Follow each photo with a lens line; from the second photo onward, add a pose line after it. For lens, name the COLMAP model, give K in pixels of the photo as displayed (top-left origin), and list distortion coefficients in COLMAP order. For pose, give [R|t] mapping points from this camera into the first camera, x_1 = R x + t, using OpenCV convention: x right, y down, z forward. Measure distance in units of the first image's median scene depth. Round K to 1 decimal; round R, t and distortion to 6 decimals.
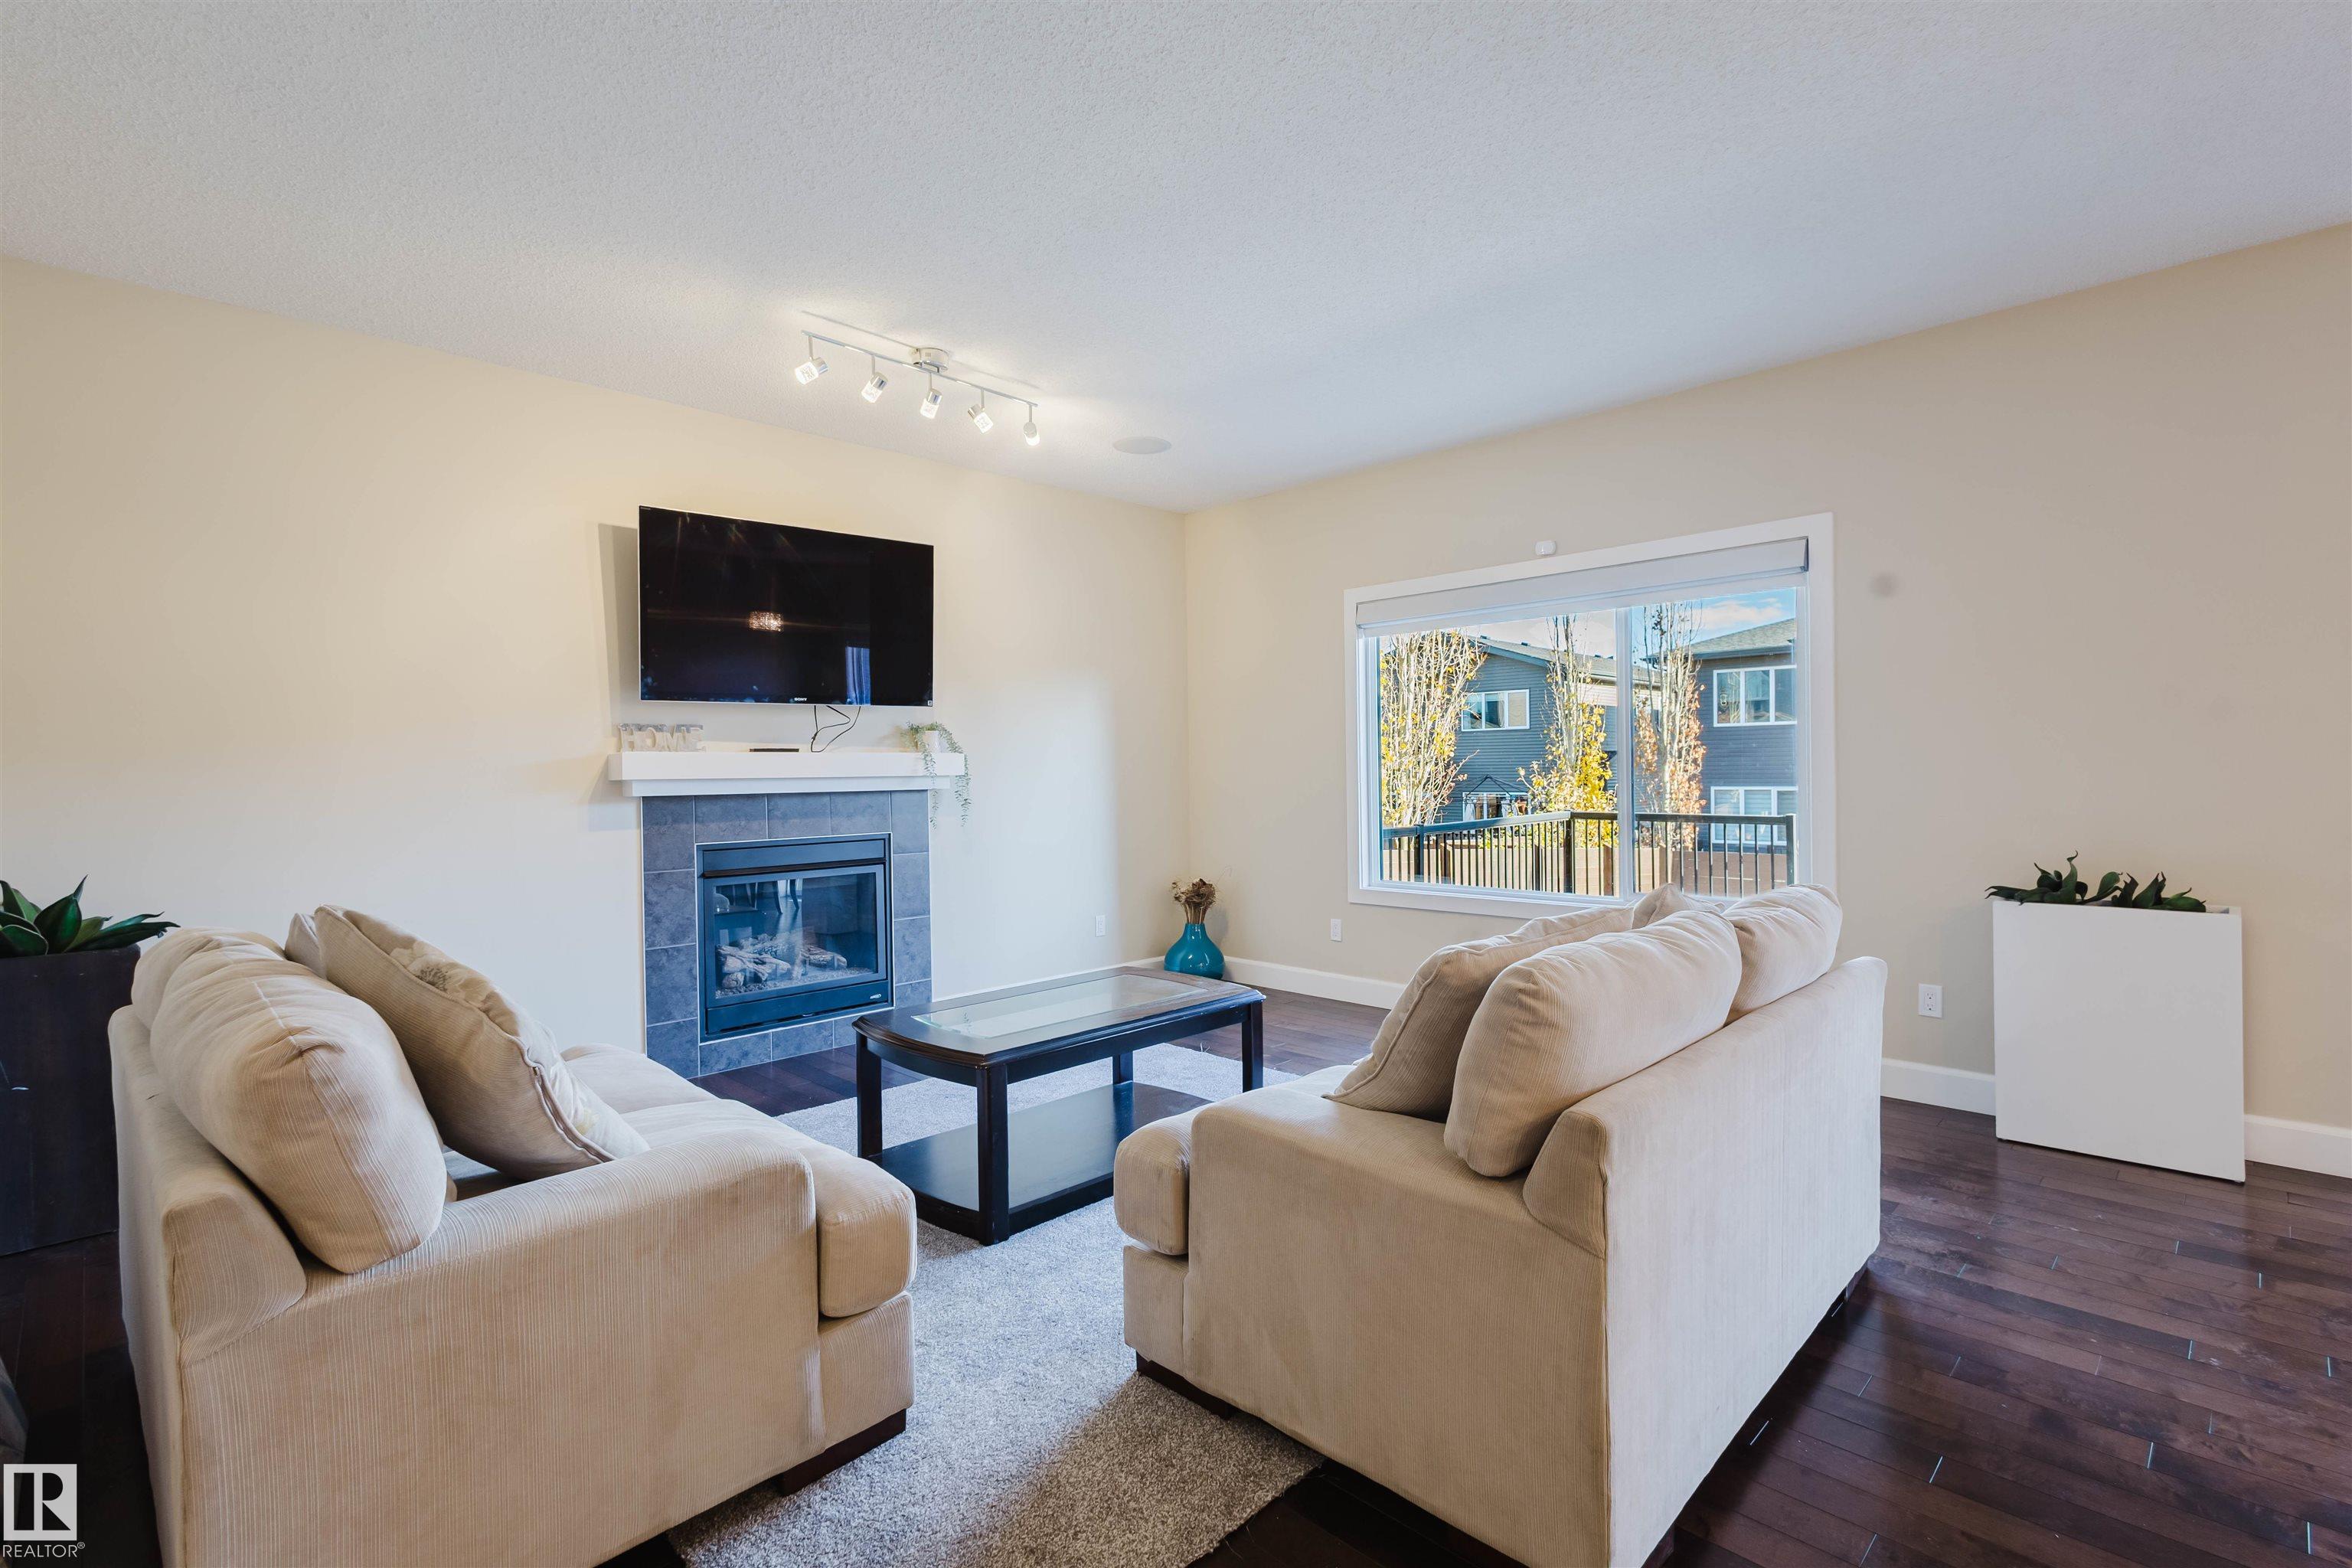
lens RADIAL K [[1083.9, 0, 1172.1], [0, 1083.9, 779.1], [0, 0, 1]] dist [0.016487, -0.004540]
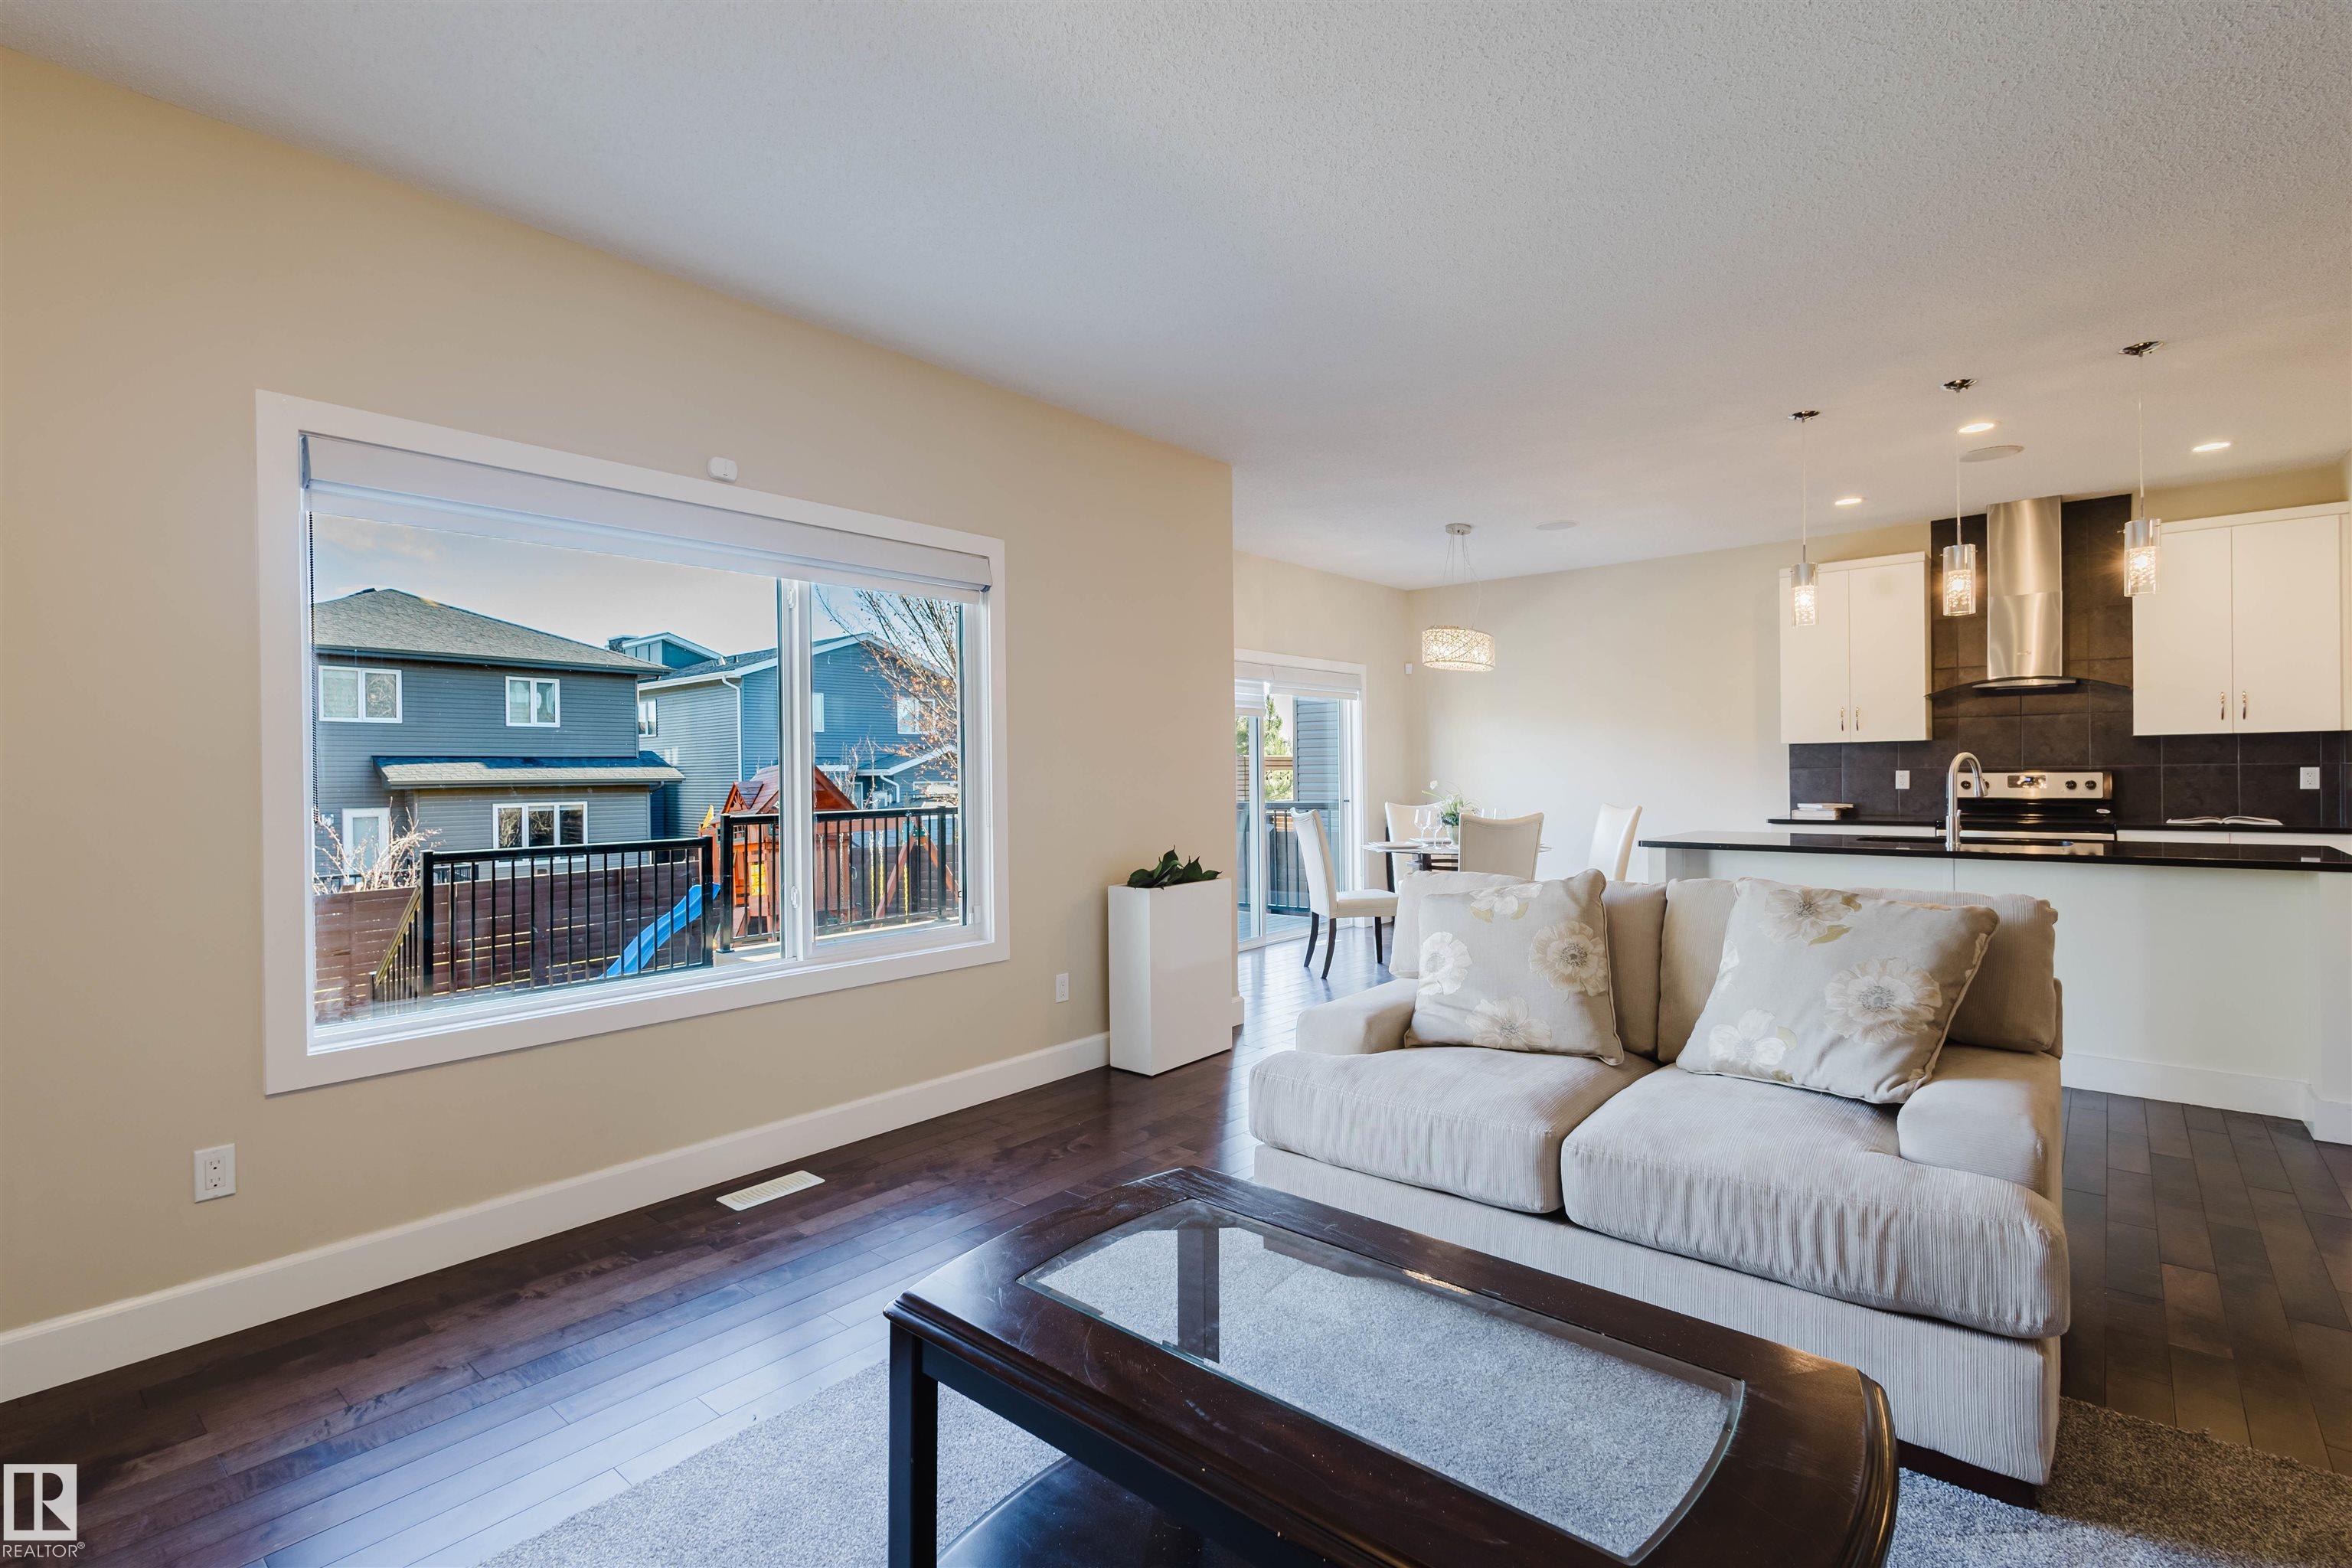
lens RADIAL K [[1083.9, 0, 1169.8], [0, 1083.9, 774.6], [0, 0, 1]] dist [0.016487, -0.004540]
pose [[-0.081398, 0.015451, 0.996562, -0.408243], [0.020918, 0.999686, -0.013791, -0.002983], [-0.996462, 0.019723, -0.081695, 0.858965]]
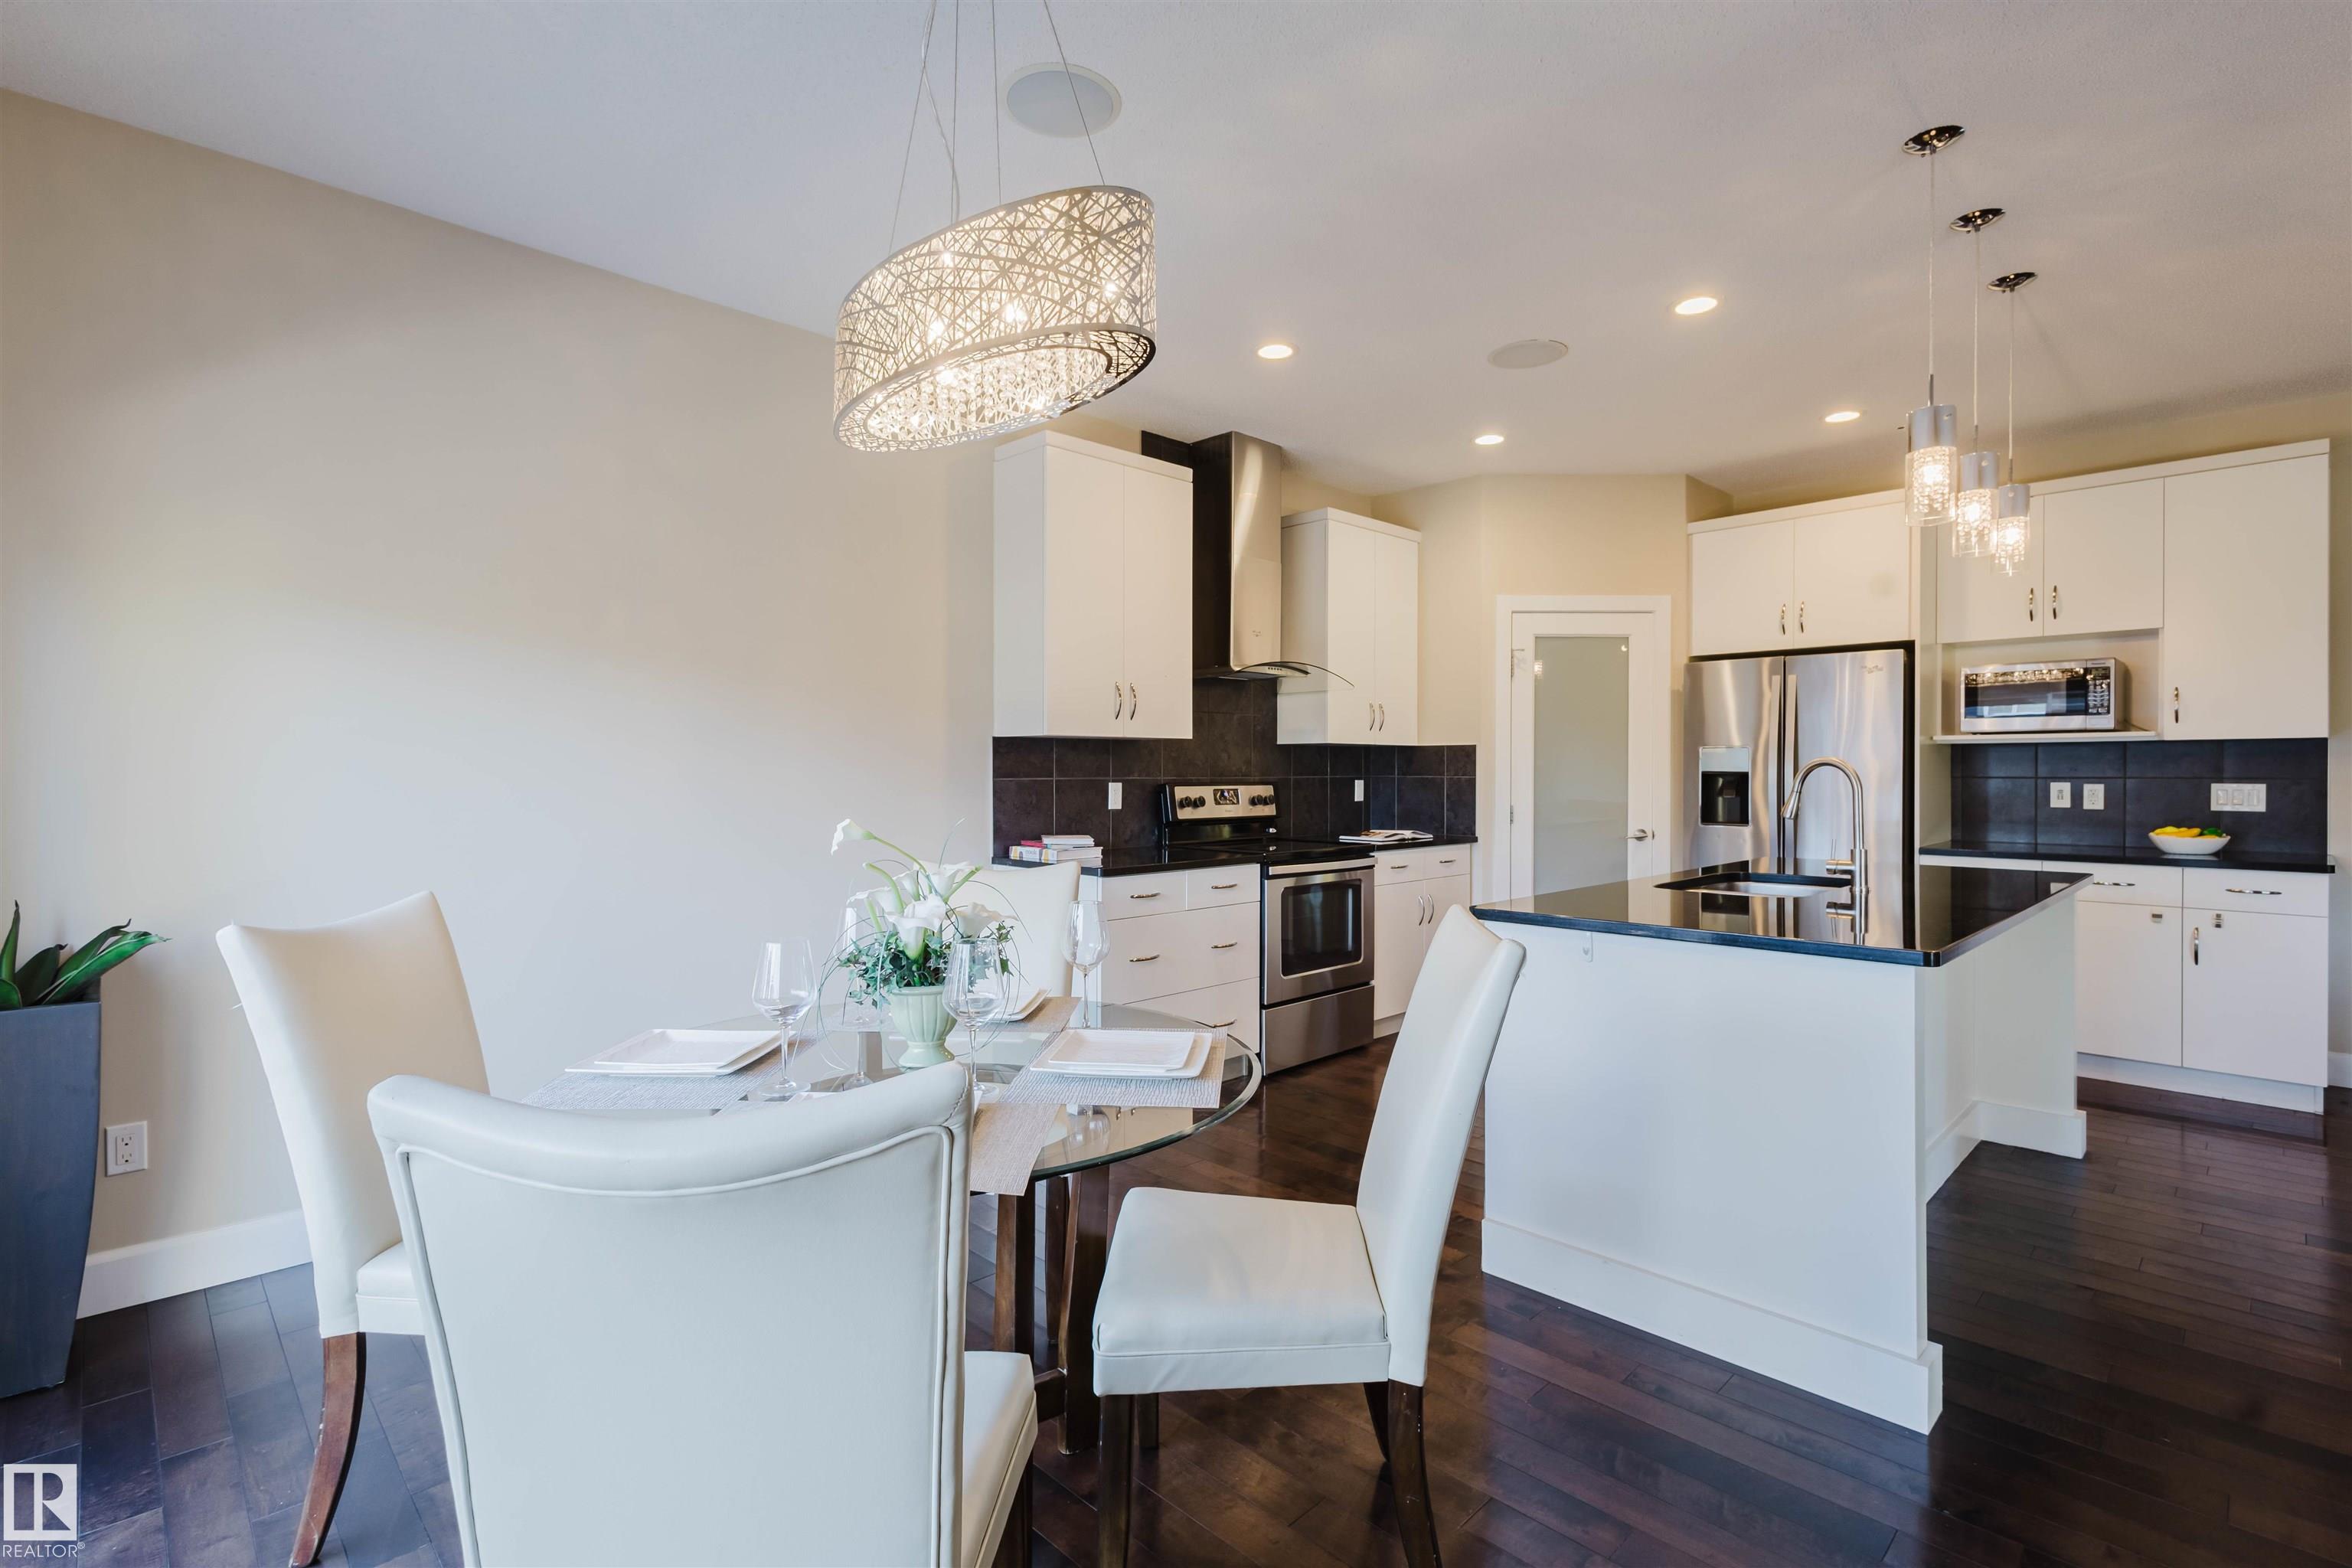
lens RADIAL K [[1083.9, 0, 1164.3], [0, 1083.9, 775.5], [0, 0, 1]] dist [0.016487, -0.004540]
pose [[-0.999817, 0.018139, 0.006030, 0.999141], [0.018211, 0.999761, 0.012085, -0.027120], [-0.005809, 0.012193, -0.999909, 0.743224]]
